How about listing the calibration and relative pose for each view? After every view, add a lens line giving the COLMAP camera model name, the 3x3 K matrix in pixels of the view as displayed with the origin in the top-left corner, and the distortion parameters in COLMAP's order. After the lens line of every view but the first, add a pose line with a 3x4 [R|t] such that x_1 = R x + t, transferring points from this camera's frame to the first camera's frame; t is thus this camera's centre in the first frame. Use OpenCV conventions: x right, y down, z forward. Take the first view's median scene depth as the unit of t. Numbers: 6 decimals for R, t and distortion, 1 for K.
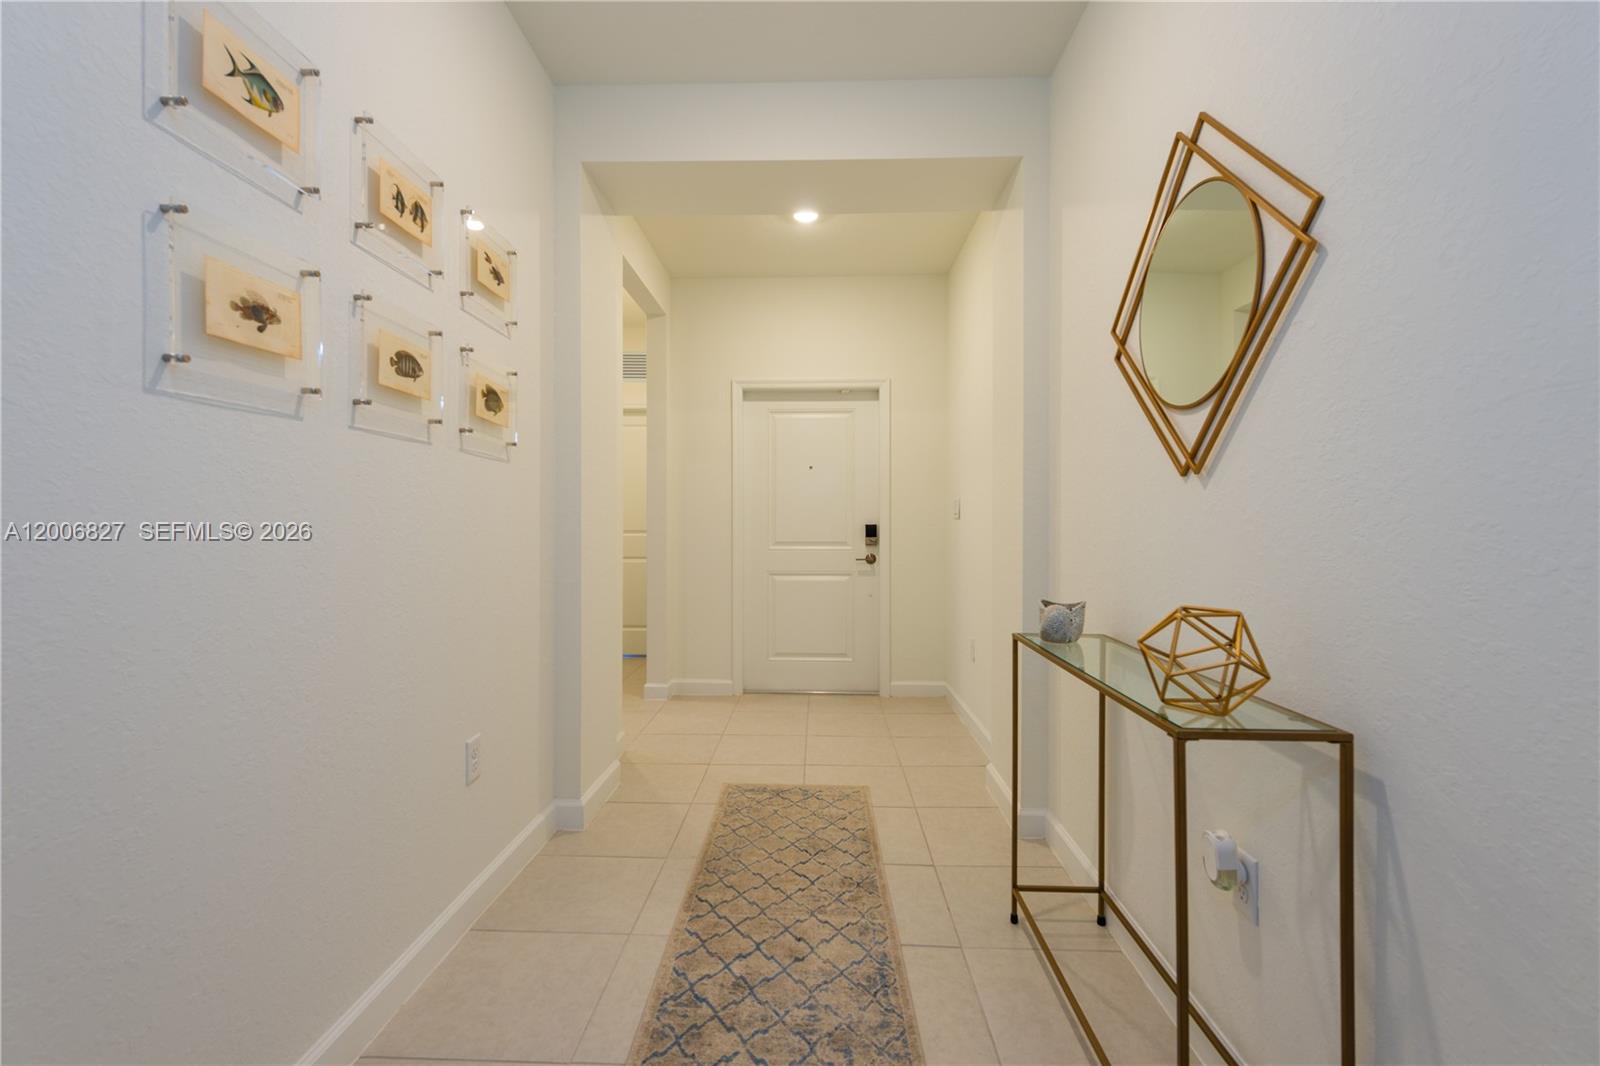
lens RADIAL K [[701.5, 0, 797.4], [0, 701.5, 500.6], [0, 0, 1]] dist [0.014006, -0.000078]
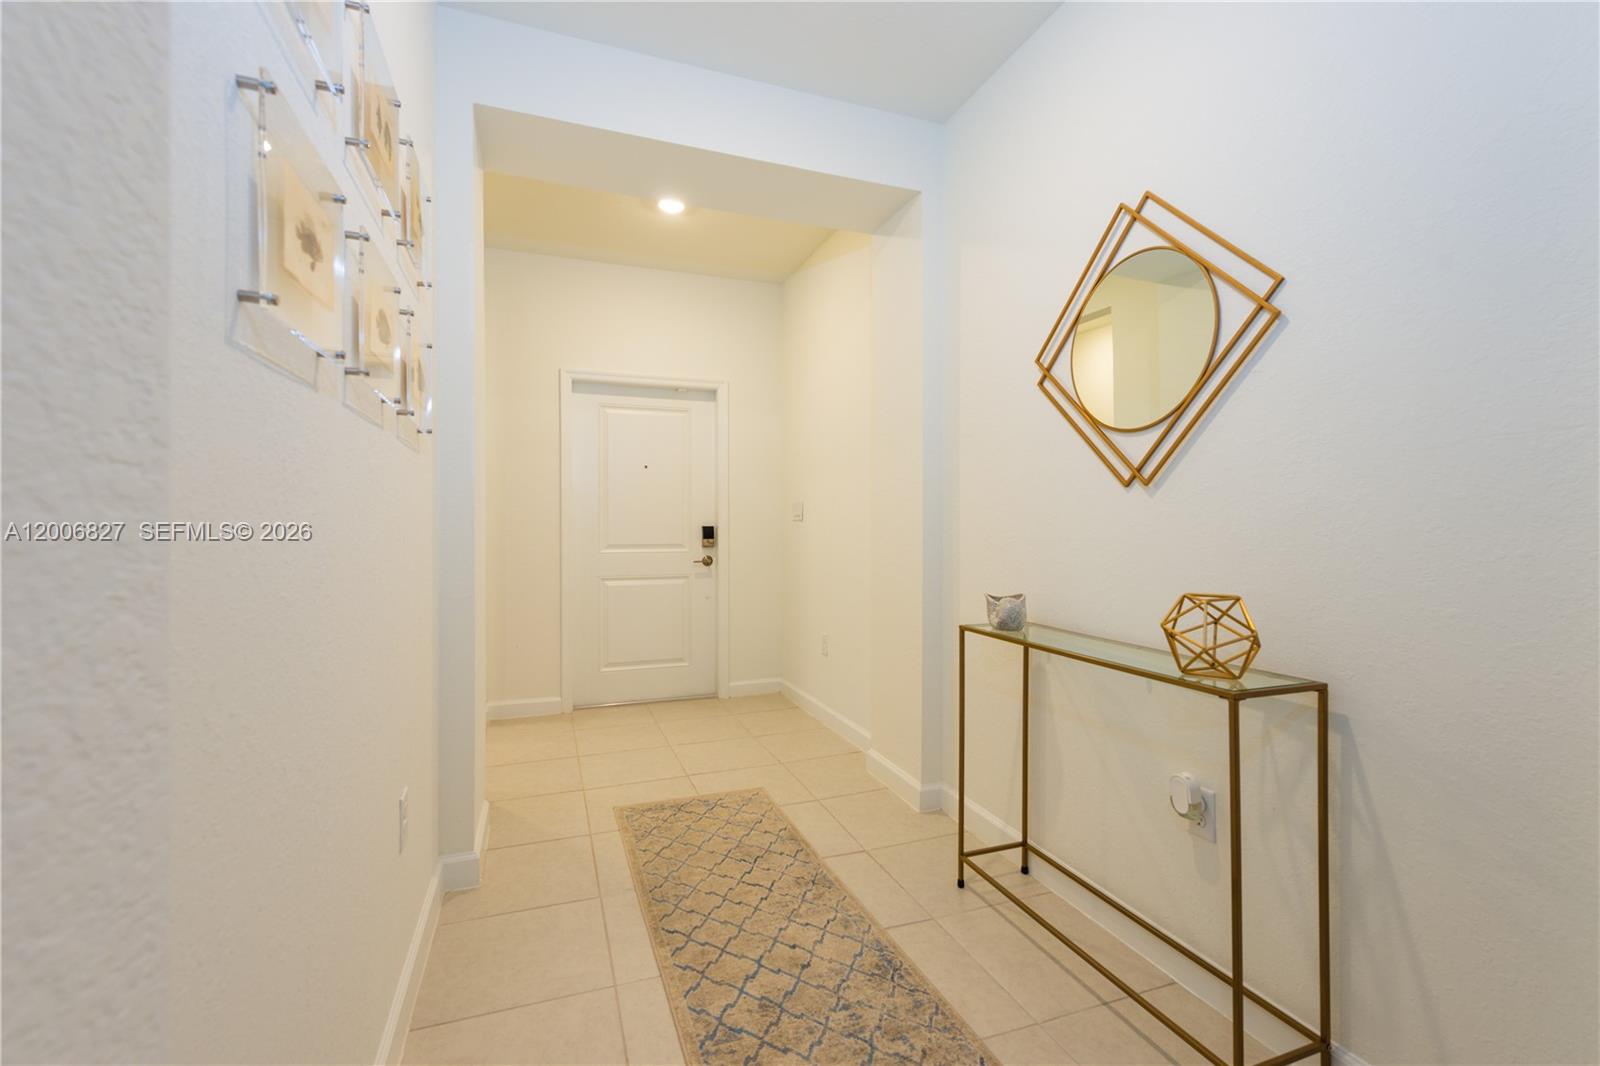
lens RADIAL K [[701.5, 0, 797.4], [0, 701.5, 500.6], [0, 0, 1]] dist [0.014006, -0.000078]
pose [[0.923352, 0.010586, 0.383807, -0.360612], [-0.010463, 0.999942, -0.002409, -0.002000], [-0.383811, -0.001792, 0.923410, 0.079980]]
